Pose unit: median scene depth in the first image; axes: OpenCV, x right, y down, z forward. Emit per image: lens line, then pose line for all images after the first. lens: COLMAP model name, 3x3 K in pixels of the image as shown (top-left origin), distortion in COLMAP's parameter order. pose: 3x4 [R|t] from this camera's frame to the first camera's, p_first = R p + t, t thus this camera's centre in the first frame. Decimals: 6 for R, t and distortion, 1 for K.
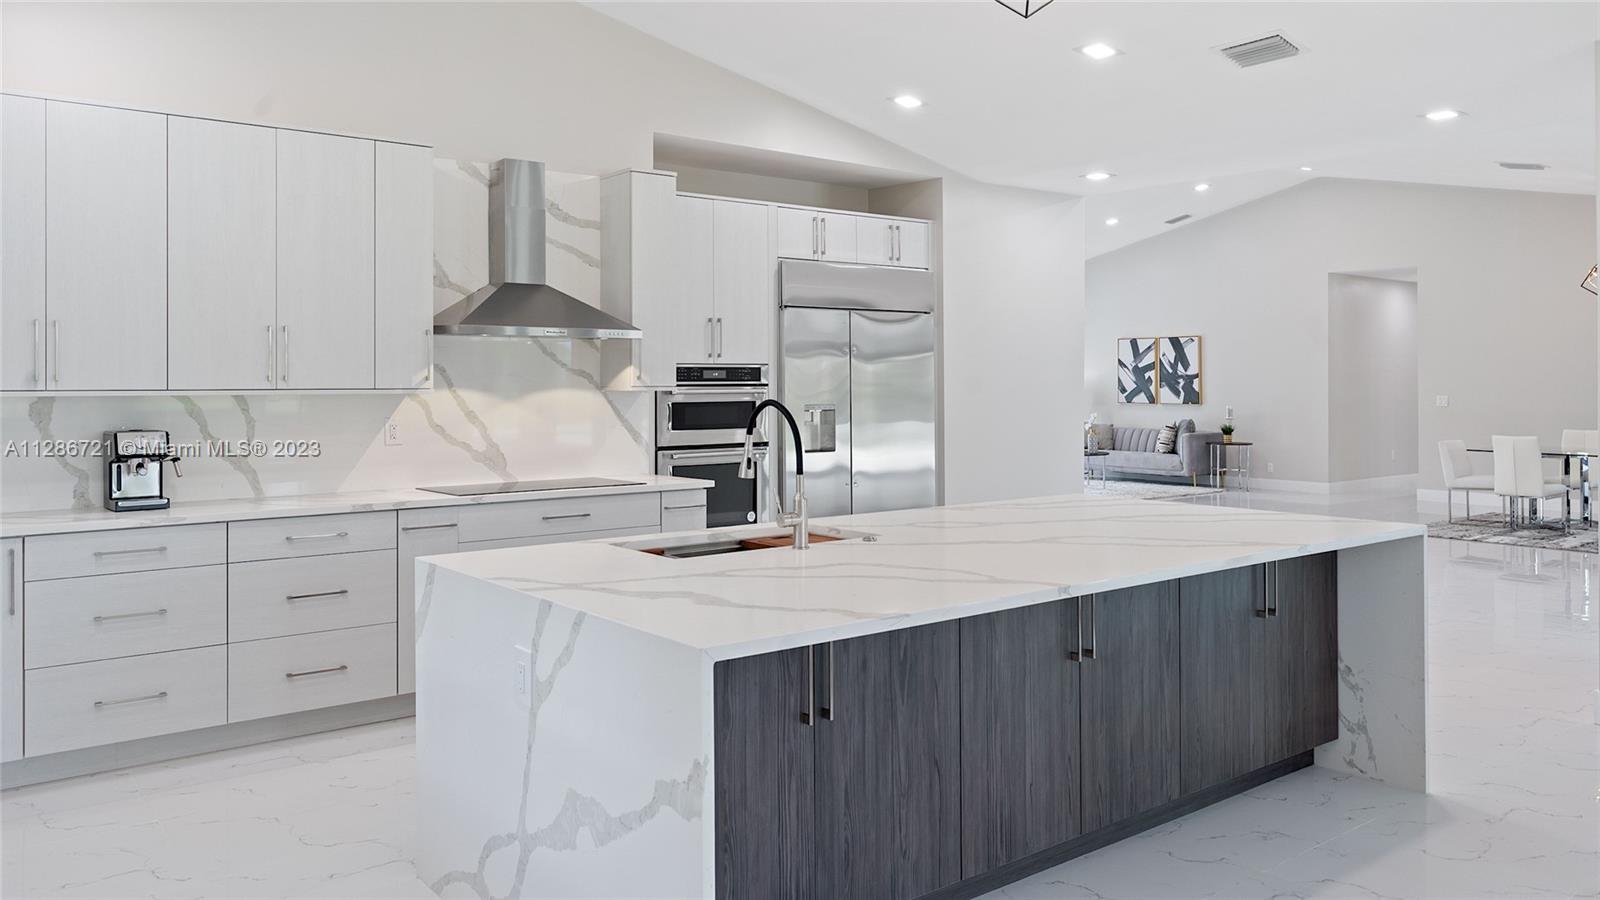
lens RADIAL K [[1173.5, 0, 807.6], [0, 1173.5, 375.6], [0, 0, 1]] dist [0.005100, -0.001627]
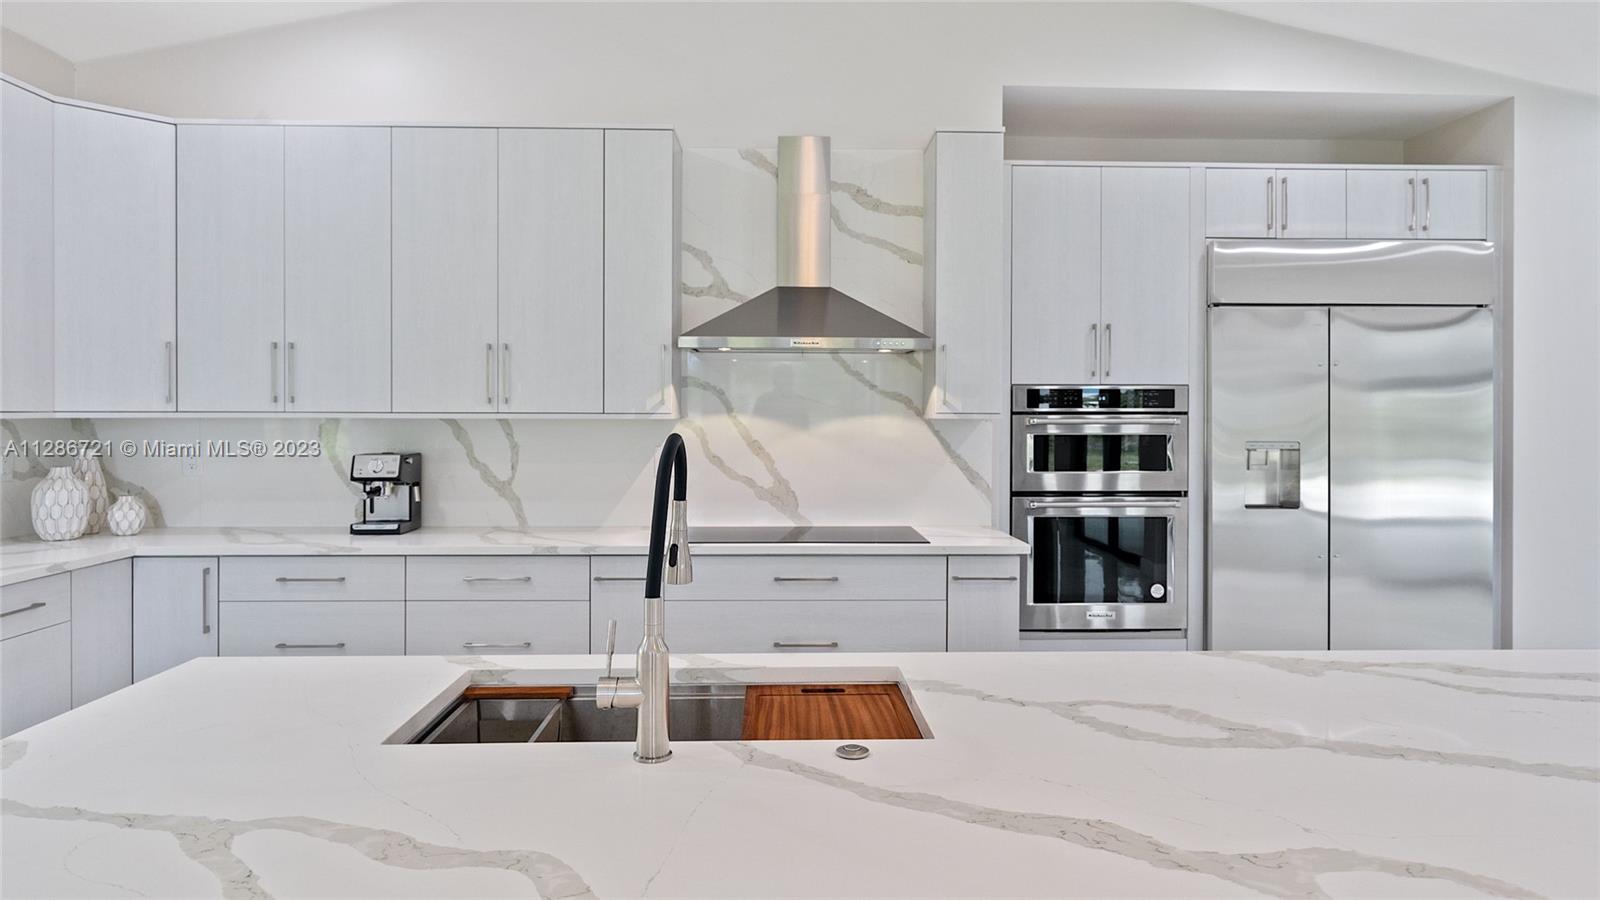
lens RADIAL K [[1013.8, 0, 801.1], [0, 1013.8, 412.6], [0, 0, 1]] dist [-0.002545, -0.000499]
pose [[0.805273, 0.005867, -0.592875, 0.155909], [-0.002145, 0.999973, 0.006982, 0.004075], [0.592900, -0.004351, 0.805264, 0.370804]]
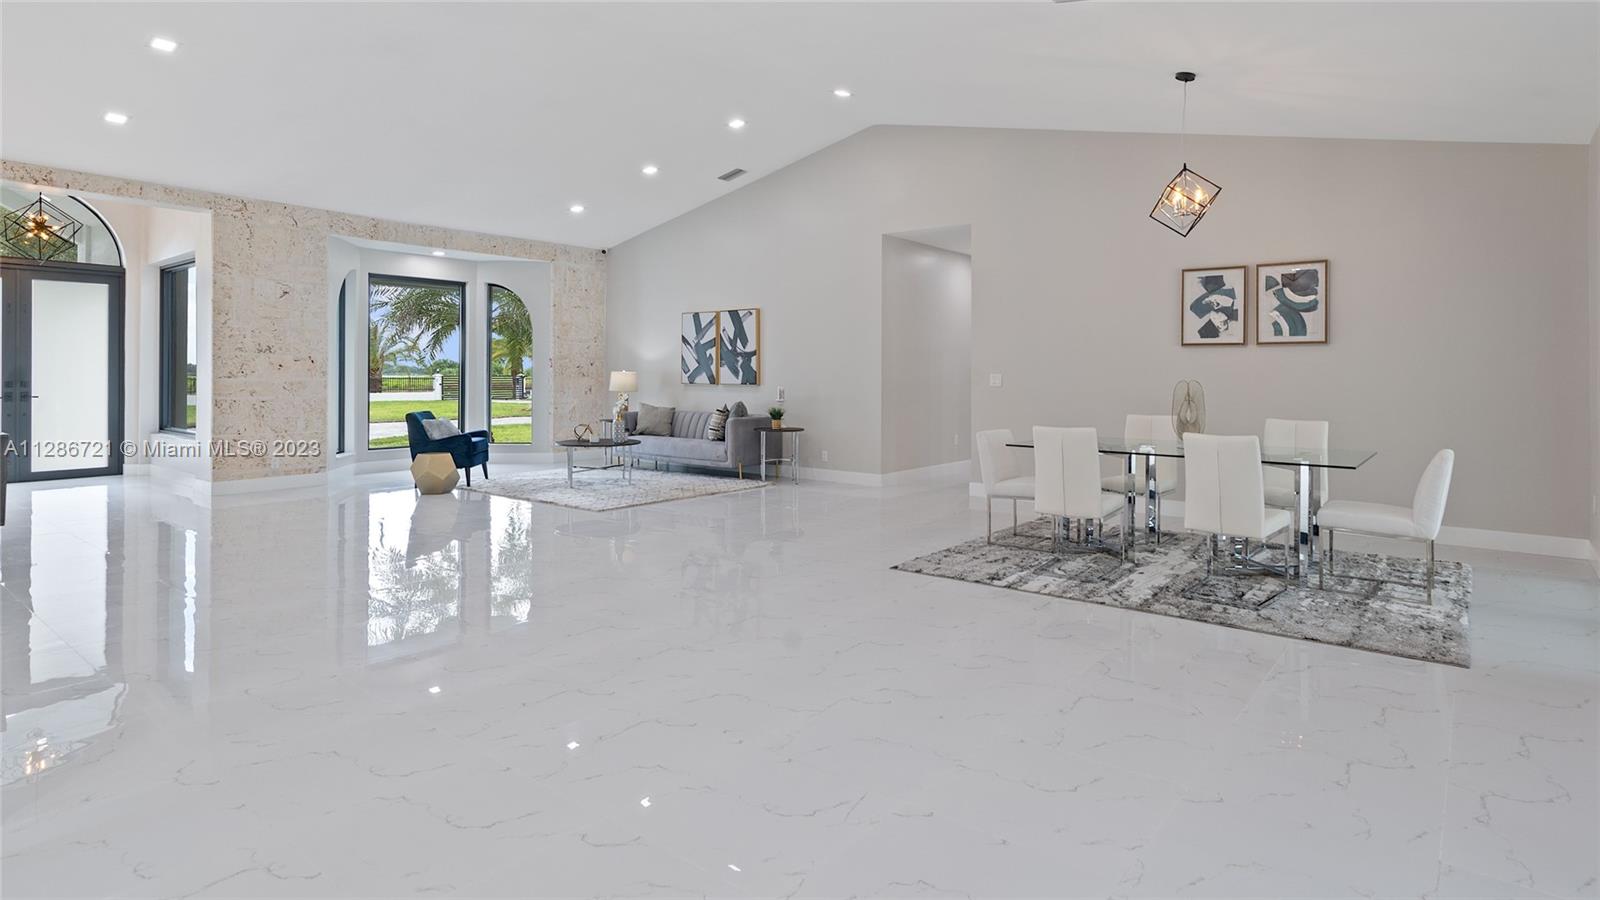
lens RADIAL K [[846.9, 0, 801.3], [0, 846.9, 372.1], [0, 0, 1]] dist [-0.001175, -0.000030]
pose [[0.976185, 0.005896, 0.216861, 0.569416], [-0.006165, 0.999981, 0.000567, 0.035592], [-0.216853, -0.001890, 0.976202, 0.913117]]
